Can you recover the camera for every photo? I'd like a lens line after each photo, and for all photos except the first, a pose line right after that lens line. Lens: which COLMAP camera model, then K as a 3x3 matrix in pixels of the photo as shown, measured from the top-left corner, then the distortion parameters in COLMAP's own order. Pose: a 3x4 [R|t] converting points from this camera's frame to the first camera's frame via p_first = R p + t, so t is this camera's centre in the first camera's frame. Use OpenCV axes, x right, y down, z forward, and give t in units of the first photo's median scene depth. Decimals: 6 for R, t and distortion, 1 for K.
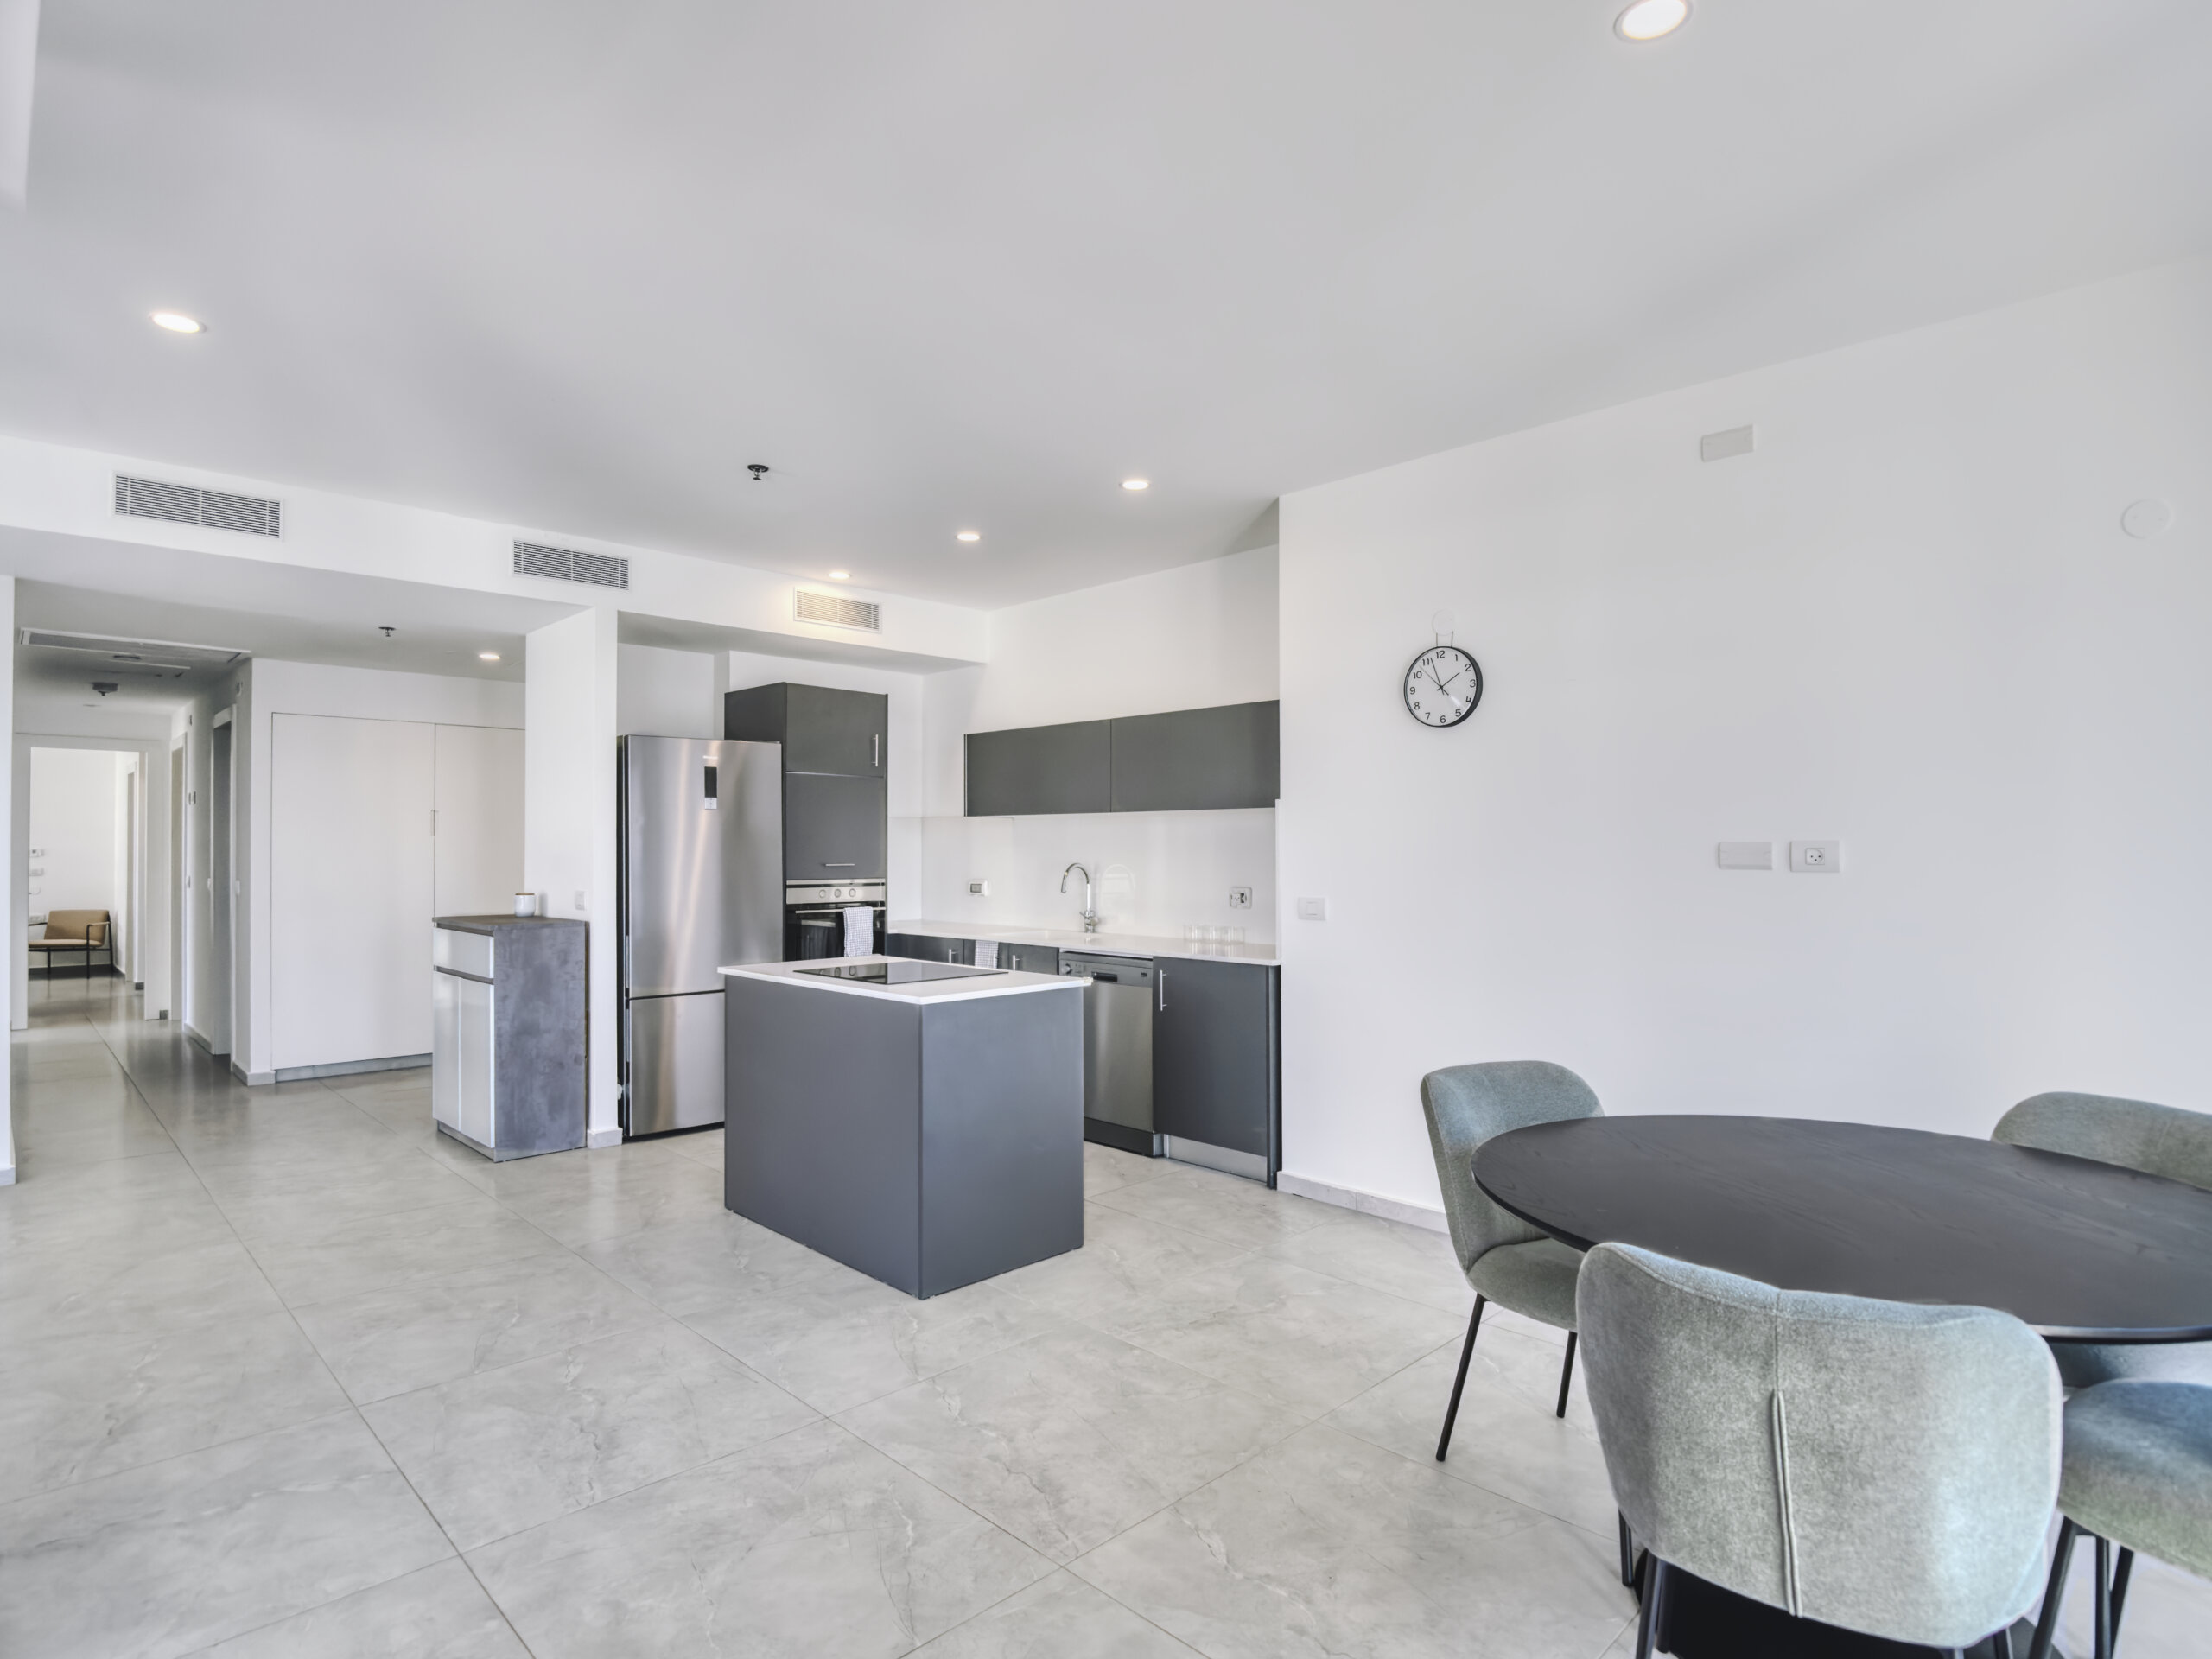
lens RADIAL K [[1188.8, 0, 1102.5], [0, 1188.8, 846.6], [0, 0, 1]] dist [-0.005252, -0.001844]
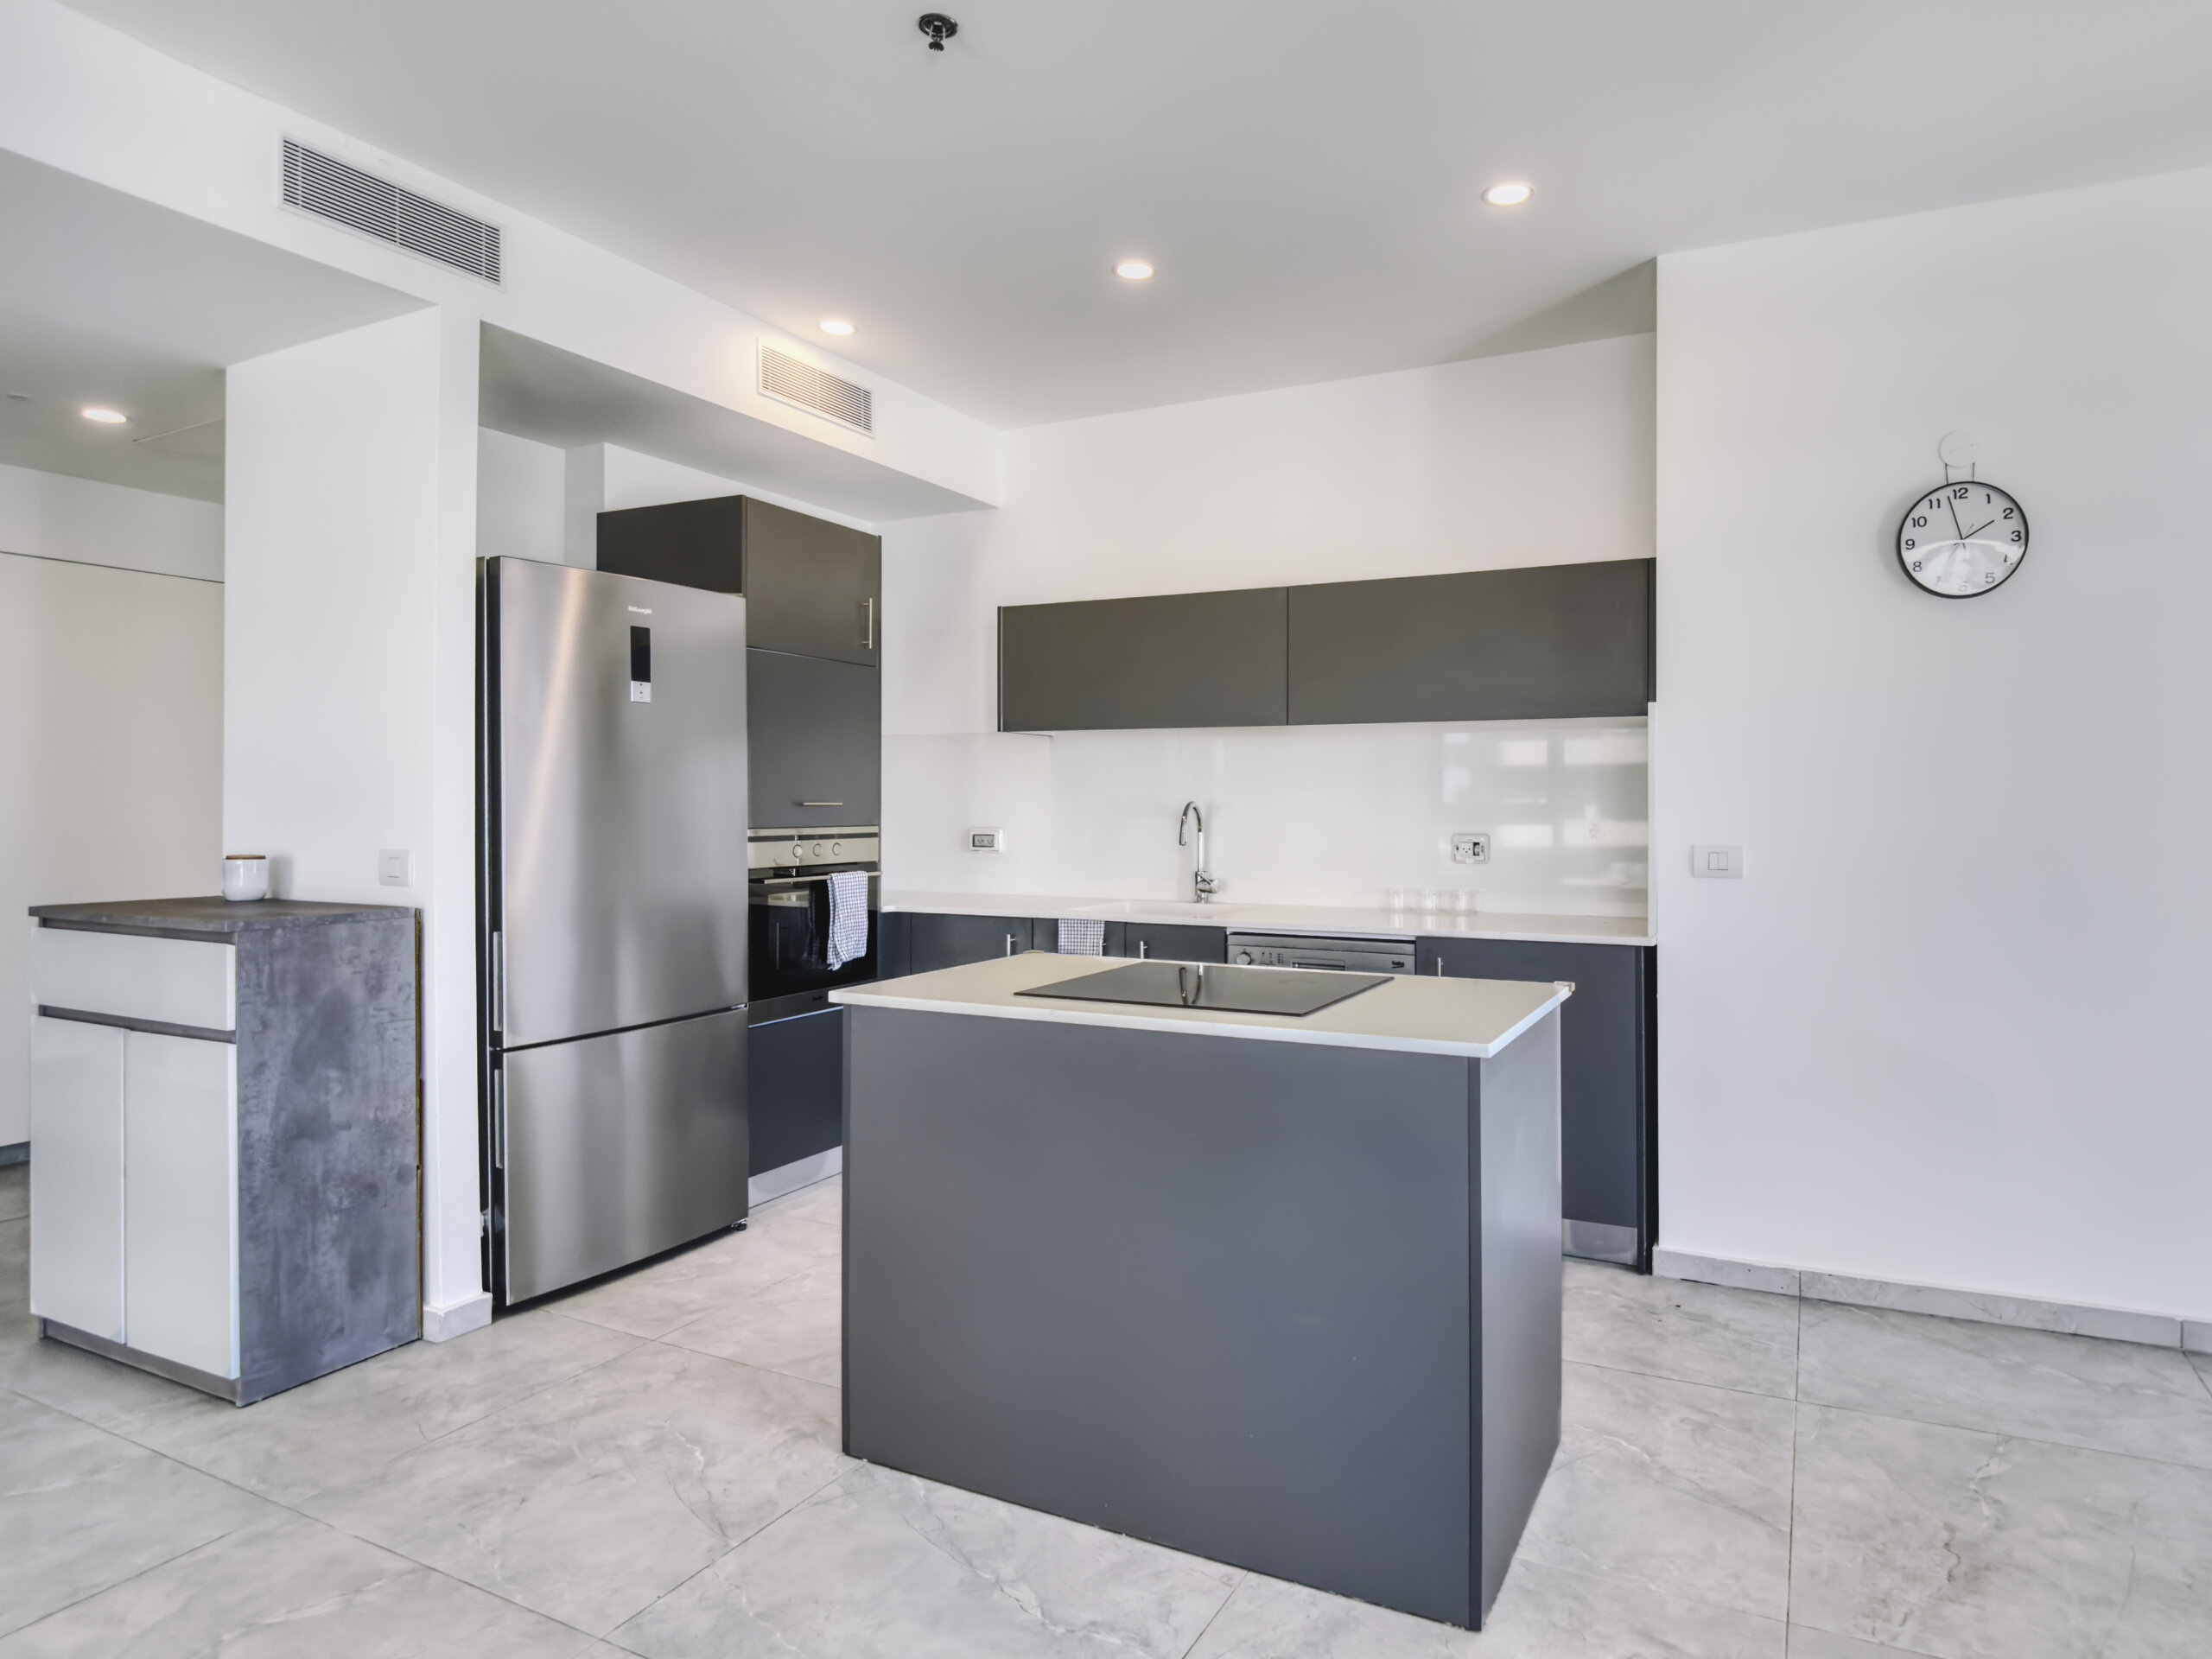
lens RADIAL K [[1520.6, 0, 1655.1], [0, 1520.6, 792.3], [0, 0, 1]] dist [-0.009029, -0.001794]
pose [[0.933983, 0.000294, 0.357318, -0.164064], [-0.002125, 0.999987, 0.004732, 0.008023], [-0.357311, -0.005179, 0.933971, 0.186871]]
